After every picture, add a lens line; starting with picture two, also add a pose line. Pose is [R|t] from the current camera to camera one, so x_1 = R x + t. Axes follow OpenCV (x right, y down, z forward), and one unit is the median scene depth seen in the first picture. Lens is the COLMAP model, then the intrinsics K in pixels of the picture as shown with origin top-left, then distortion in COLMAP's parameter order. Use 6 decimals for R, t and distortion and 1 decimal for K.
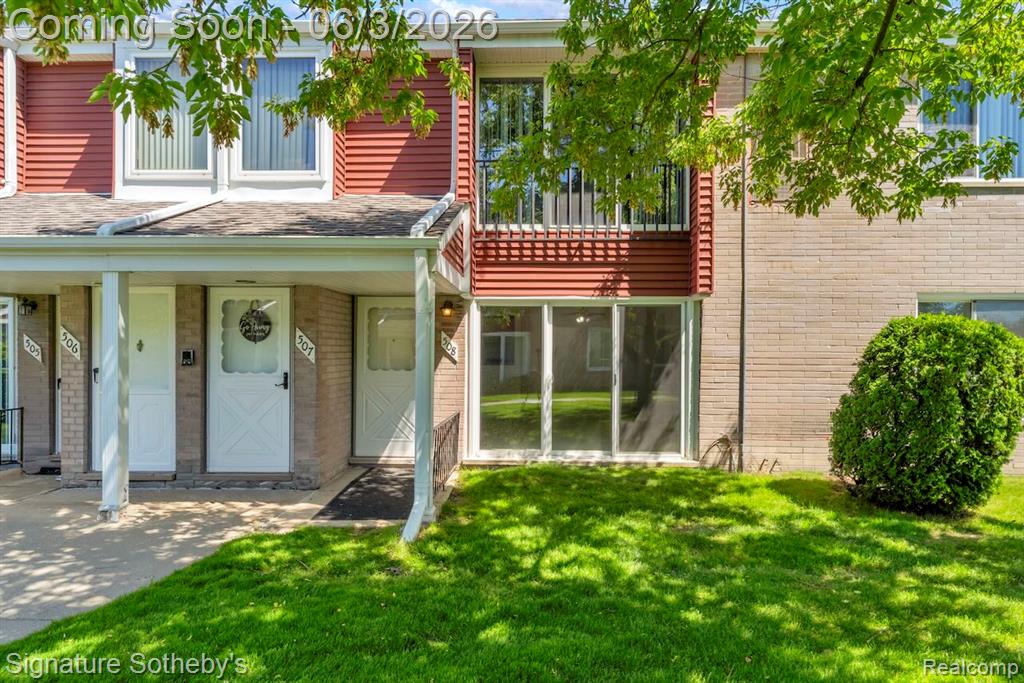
lens RADIAL K [[549.6, 0, 451.6], [0, 549.6, 348.6], [0, 0, 1]] dist [-0.009994, 0.000888]
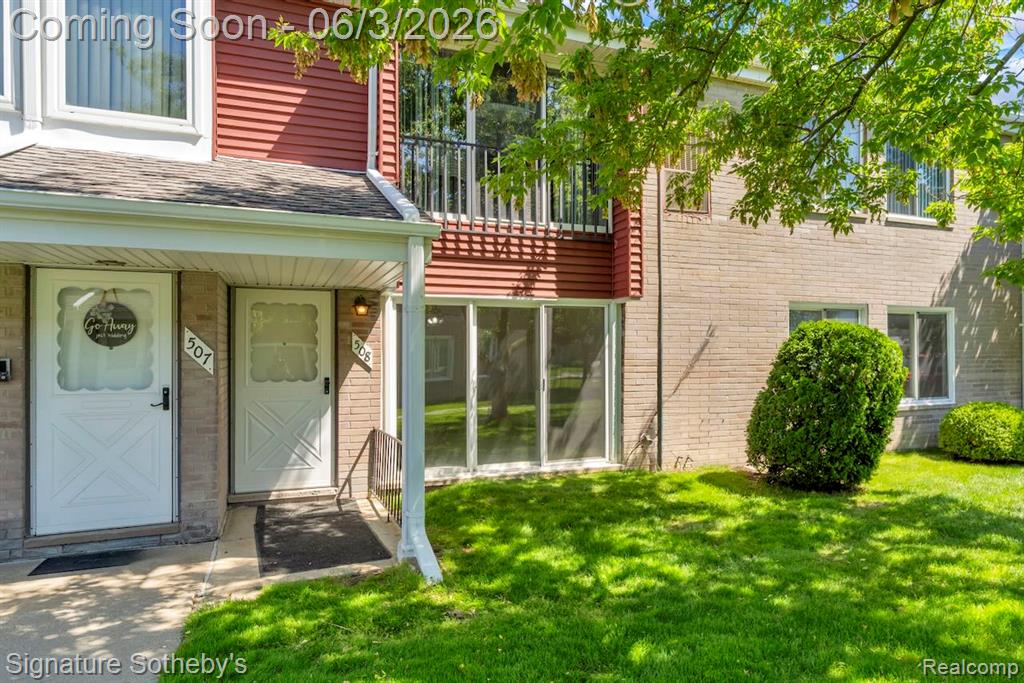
lens RADIAL K [[626.3, 0, 514.4], [0, 626.3, 344.4], [0, 0, 1]] dist [-0.008572, -0.000234]
pose [[0.912276, -0.002411, 0.409570, -0.212952], [0.007767, 0.999905, -0.011416, -0.001530], [-0.409503, 0.013596, 0.912207, 0.037555]]
